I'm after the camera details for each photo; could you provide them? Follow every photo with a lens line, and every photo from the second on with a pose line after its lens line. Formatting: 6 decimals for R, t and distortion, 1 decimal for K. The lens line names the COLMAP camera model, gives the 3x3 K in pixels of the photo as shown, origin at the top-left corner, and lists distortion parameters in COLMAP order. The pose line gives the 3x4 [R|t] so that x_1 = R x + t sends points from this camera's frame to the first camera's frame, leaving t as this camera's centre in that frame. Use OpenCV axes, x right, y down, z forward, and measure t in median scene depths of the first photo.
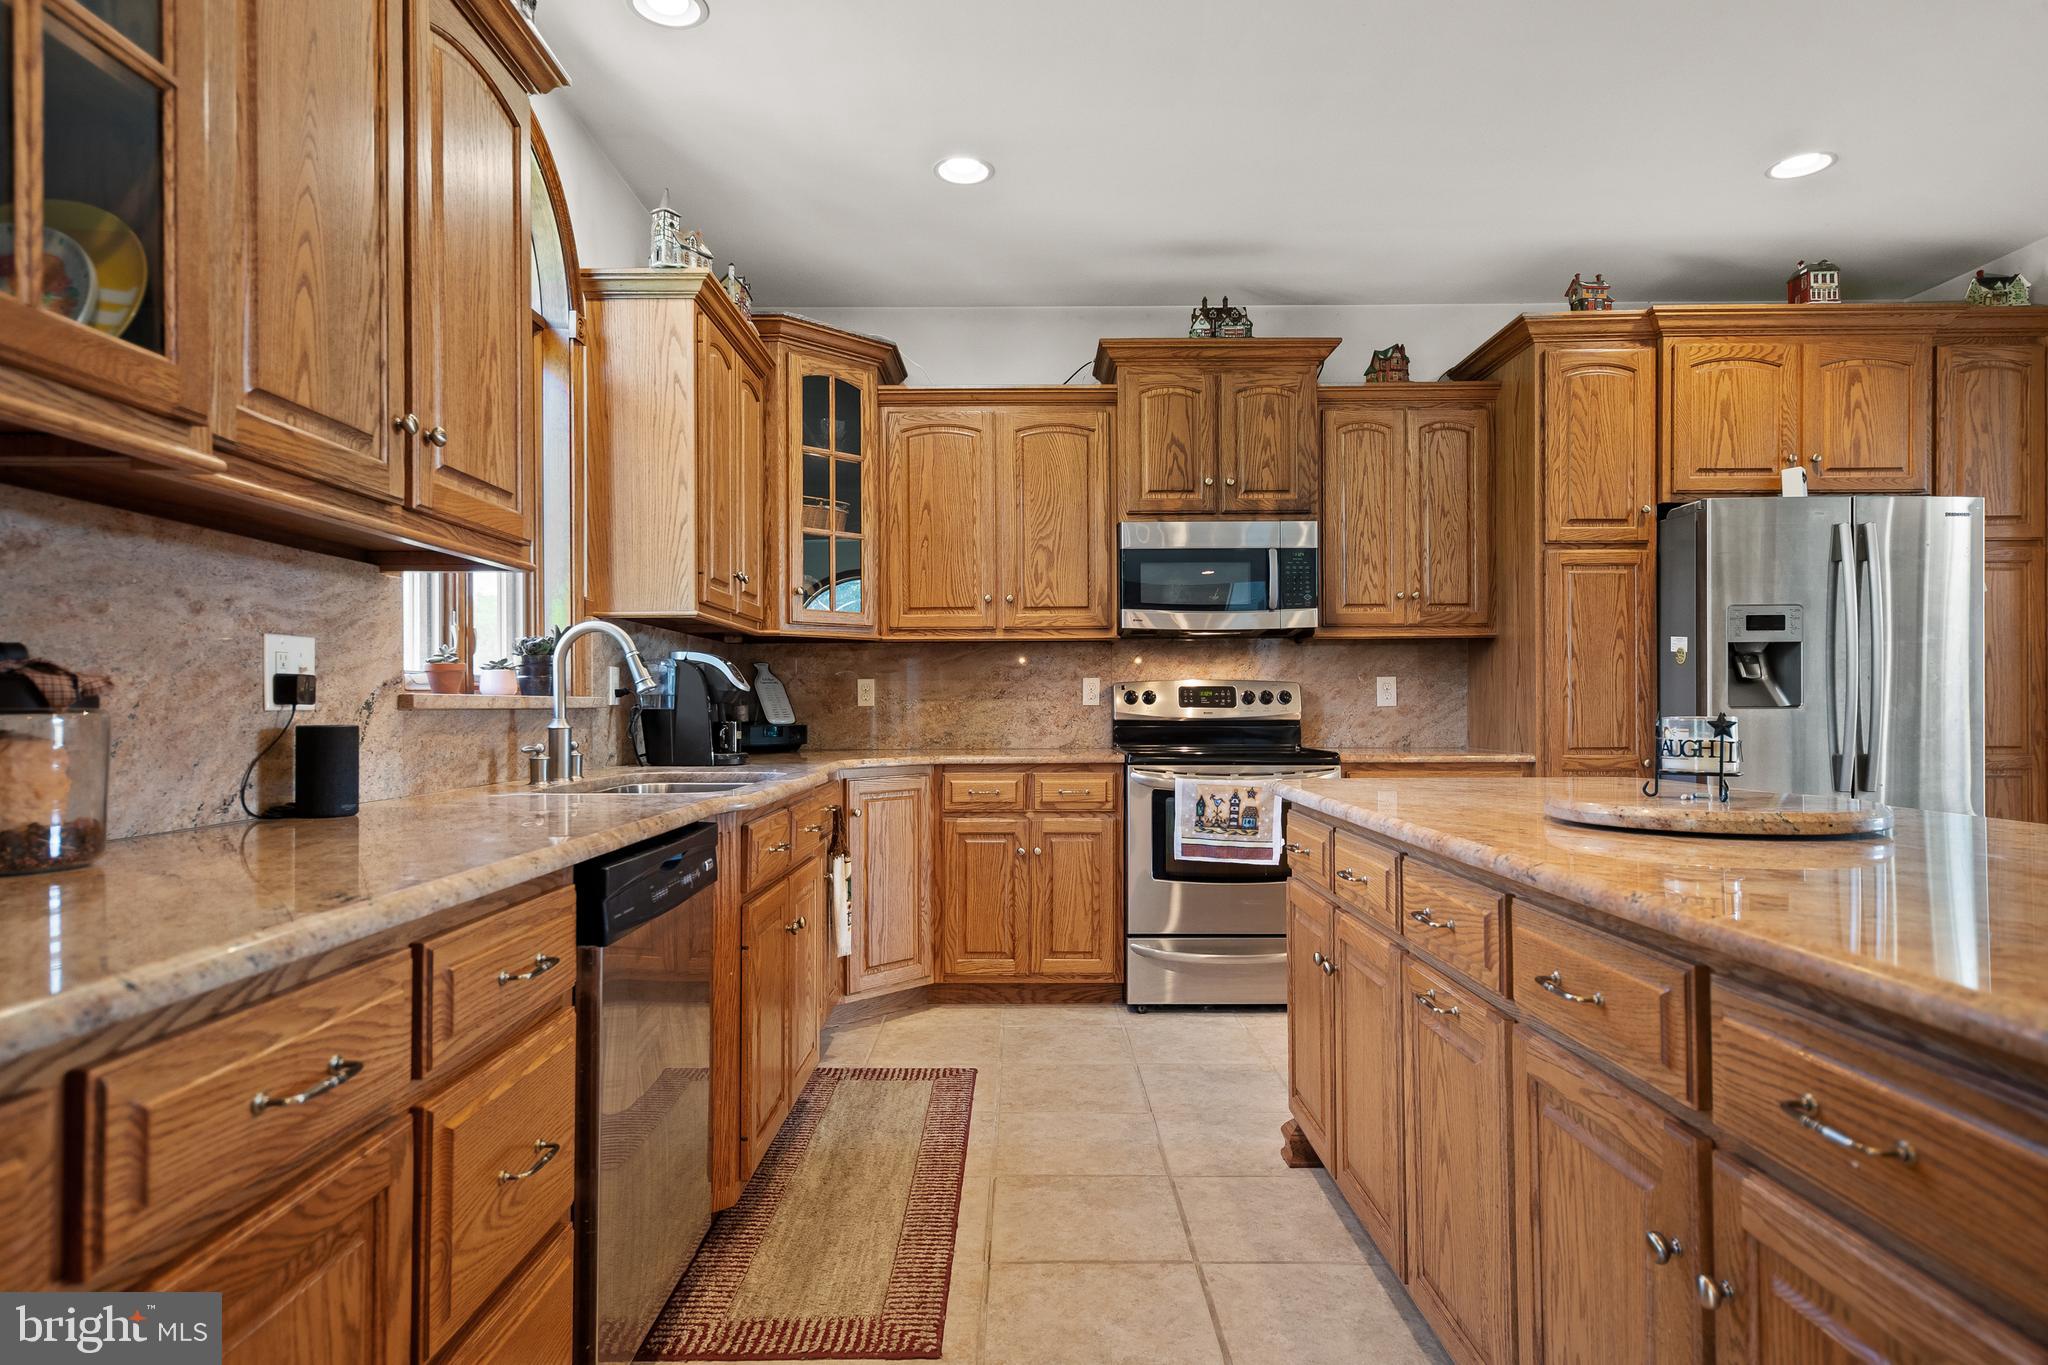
lens RADIAL K [[1128.8, 0, 1020.1], [0, 1128.8, 697.8], [0, 0, 1]] dist [0.004989, 0.005824]
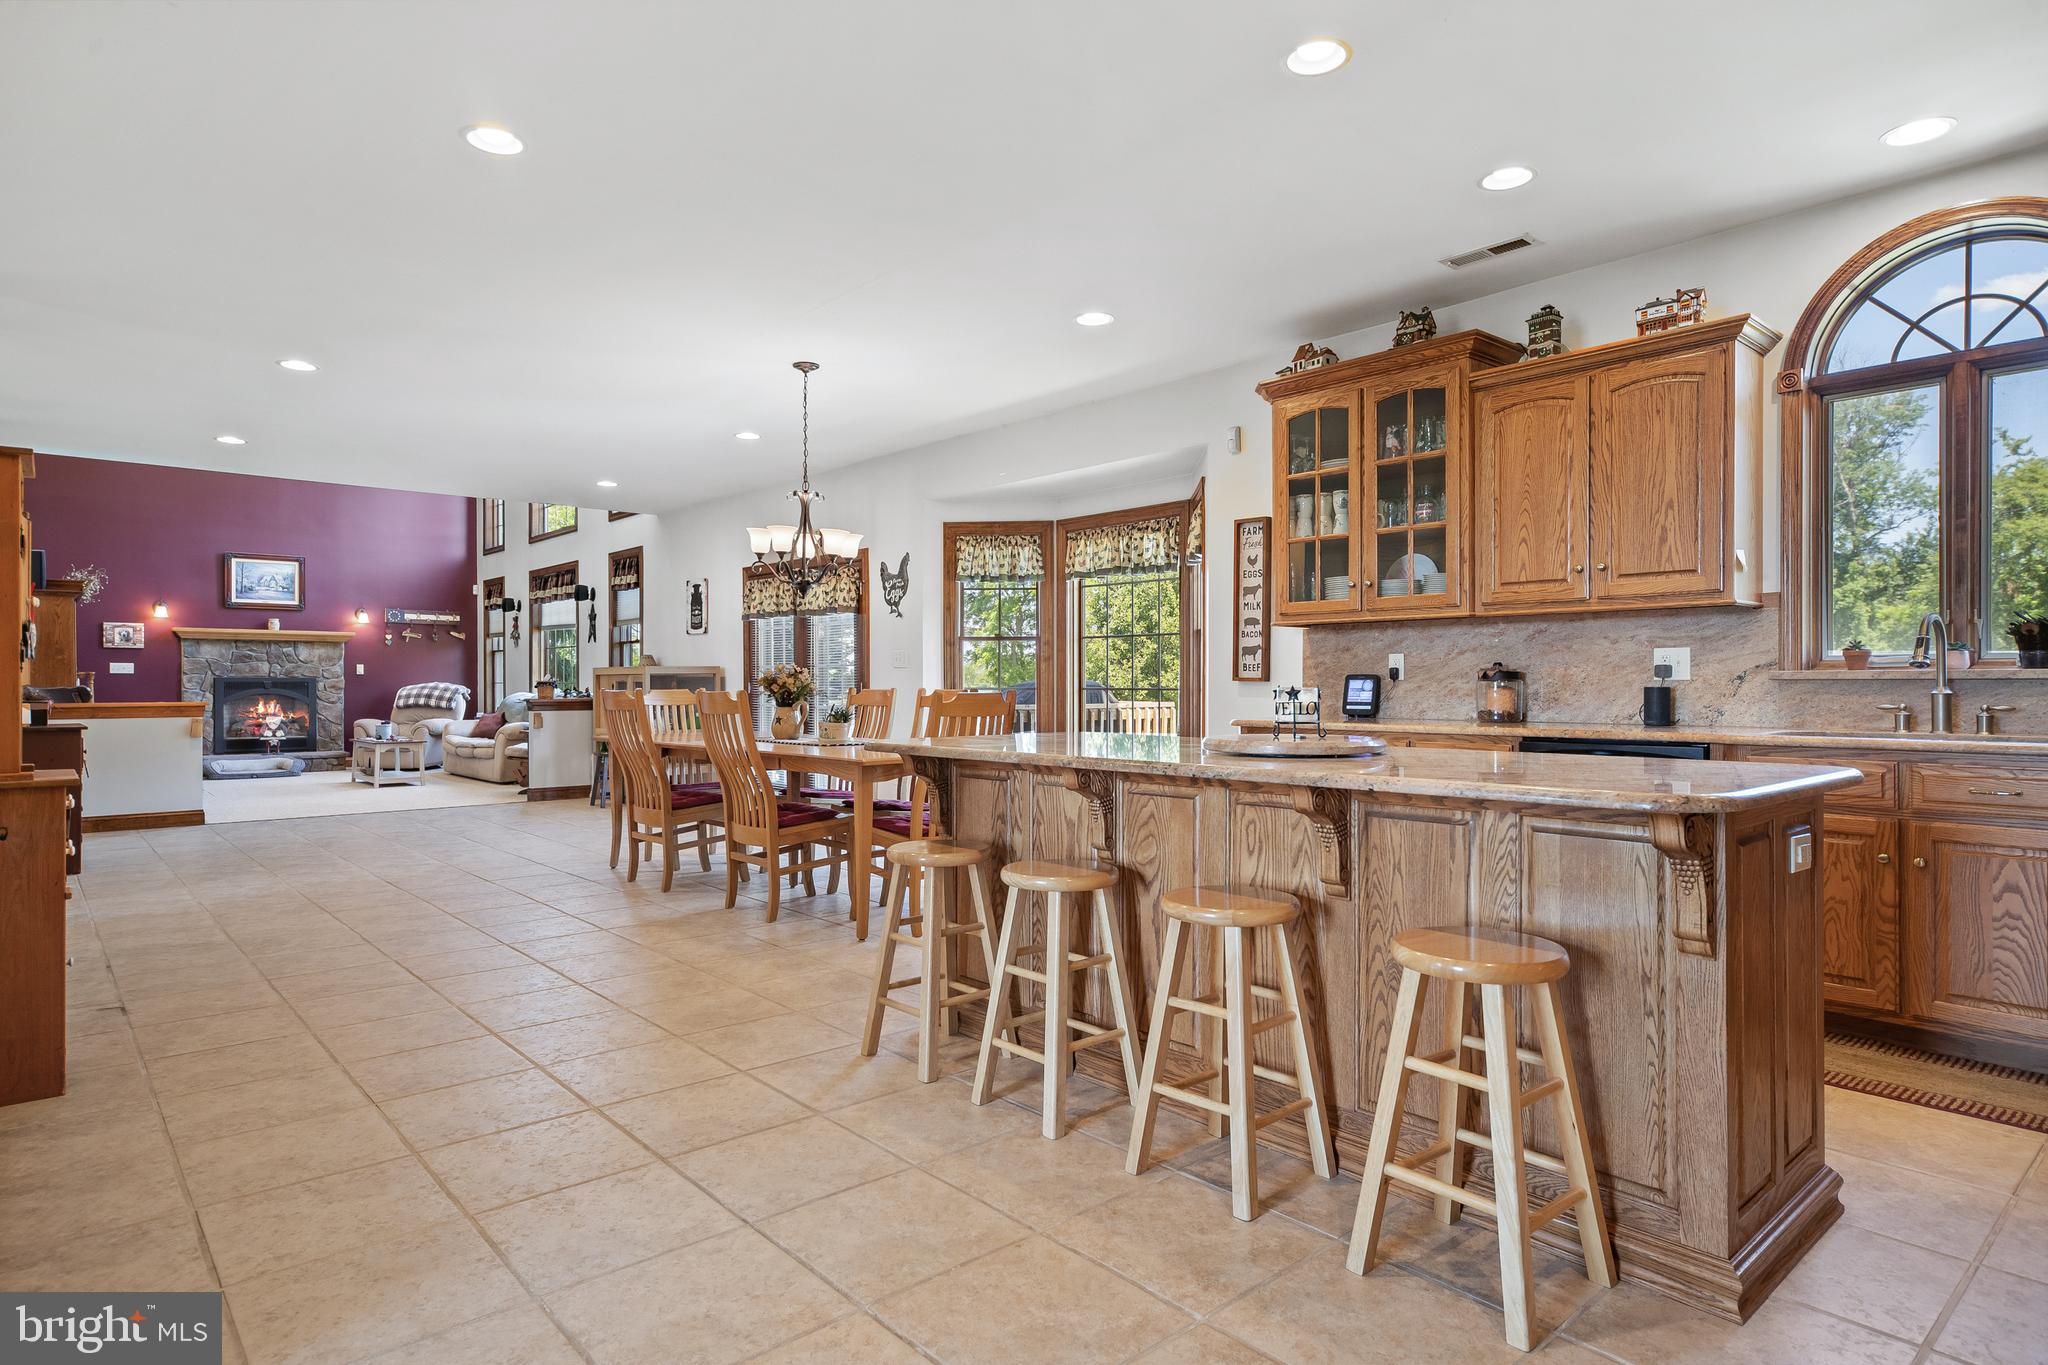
lens RADIAL K [[1128.8, 0, 1032.6], [0, 1128.8, 687.1], [0, 0, 1]] dist [0.004989, 0.005824]
pose [[-0.744161, 0.006634, -0.667967, 0.869956], [0.008620, 0.999963, 0.000329, 0.006191], [0.667944, -0.005513, -0.744191, 0.859672]]
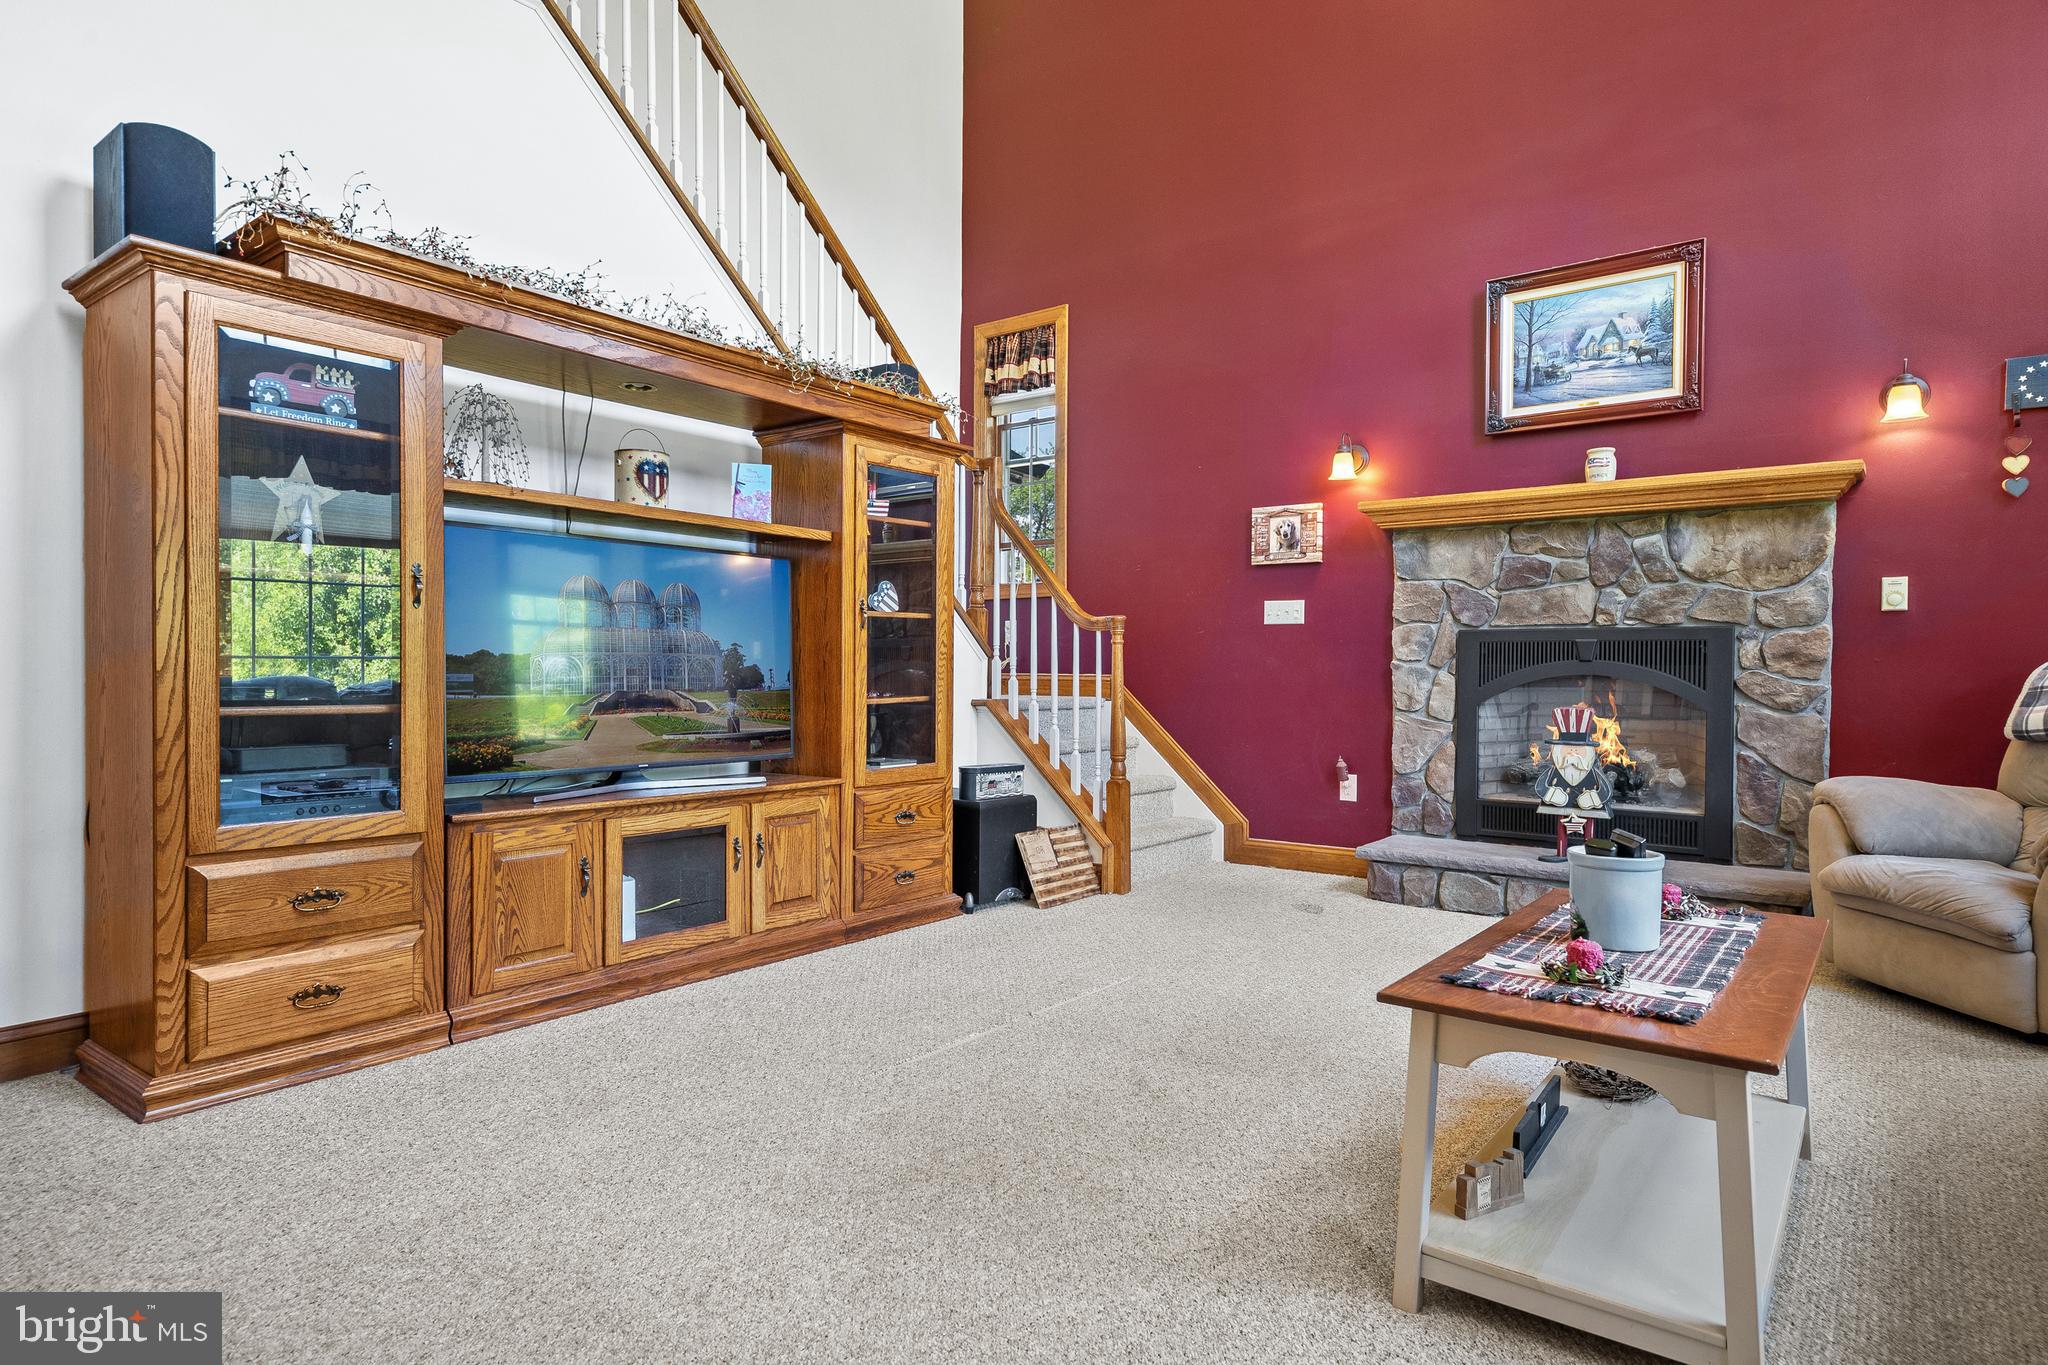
lens RADIAL K [[1128.8, 0, 1011.0], [0, 1128.8, 685.3], [0, 0, 1]] dist [0.004989, 0.005824]
pose [[-0.787869, -0.012207, 0.615721, 0.029250], [-0.009908, 0.999925, 0.007145, 0.015088], [-0.615763, -0.000471, -0.787932, -2.048864]]
